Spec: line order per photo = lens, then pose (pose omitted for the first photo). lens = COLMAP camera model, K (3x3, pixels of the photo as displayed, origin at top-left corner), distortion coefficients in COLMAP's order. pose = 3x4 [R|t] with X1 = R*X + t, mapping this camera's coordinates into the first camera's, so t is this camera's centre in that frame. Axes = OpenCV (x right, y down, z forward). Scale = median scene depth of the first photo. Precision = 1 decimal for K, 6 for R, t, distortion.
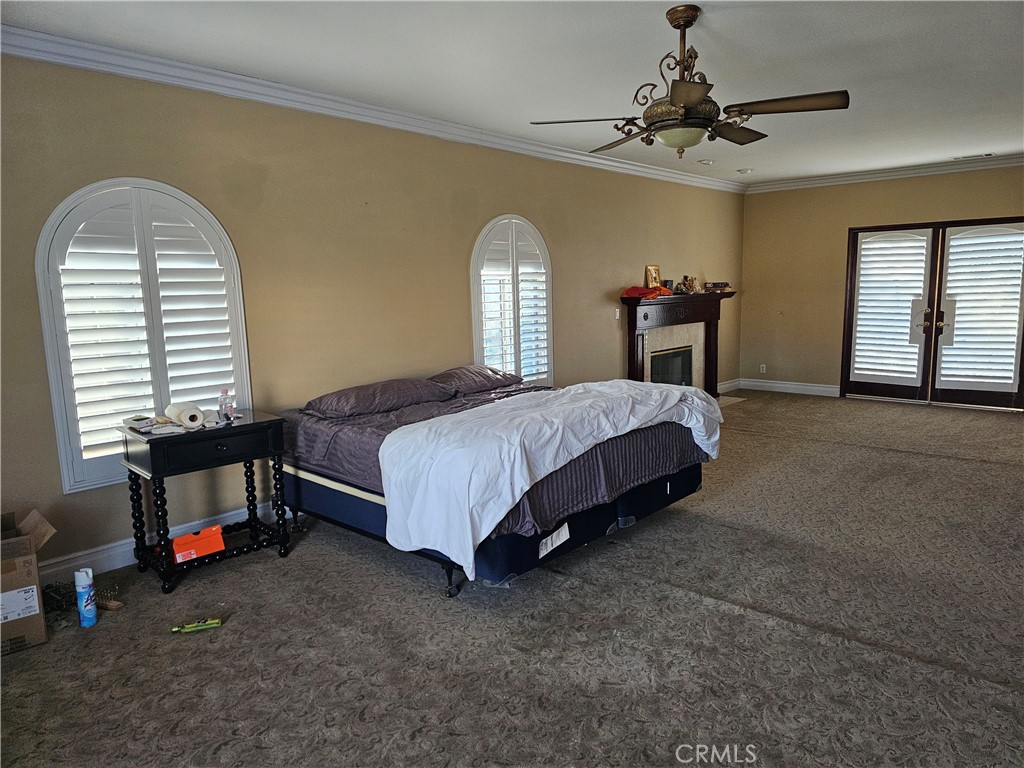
lens RADIAL K [[672.4, 0, 512.0], [0, 672.4, 384.0], [0, 0, 1]] dist [0.000116, -0.002423]
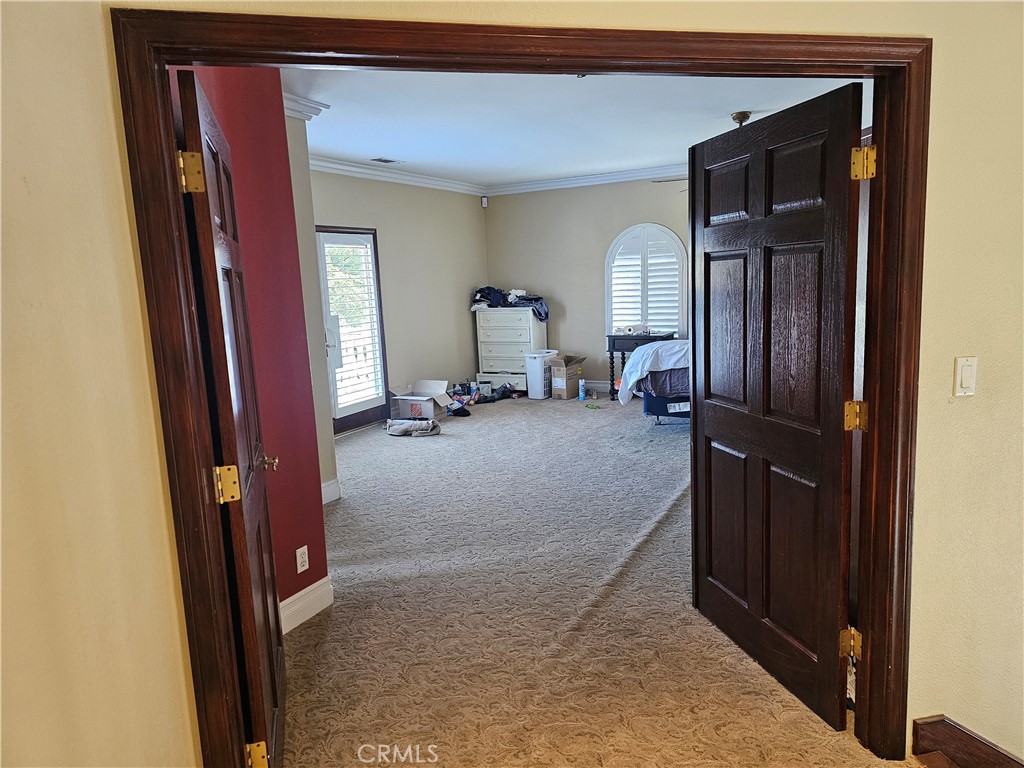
lens RADIAL K [[672.4, 0, 512.0], [0, 672.4, 384.0], [0, 0, 1]] dist [0.000116, -0.002423]
pose [[0.230257, 0.160640, -0.959779, 1.601886], [-0.097824, 0.985106, 0.141411, -0.050746], [0.968200, 0.061328, 0.242542, 0.056597]]
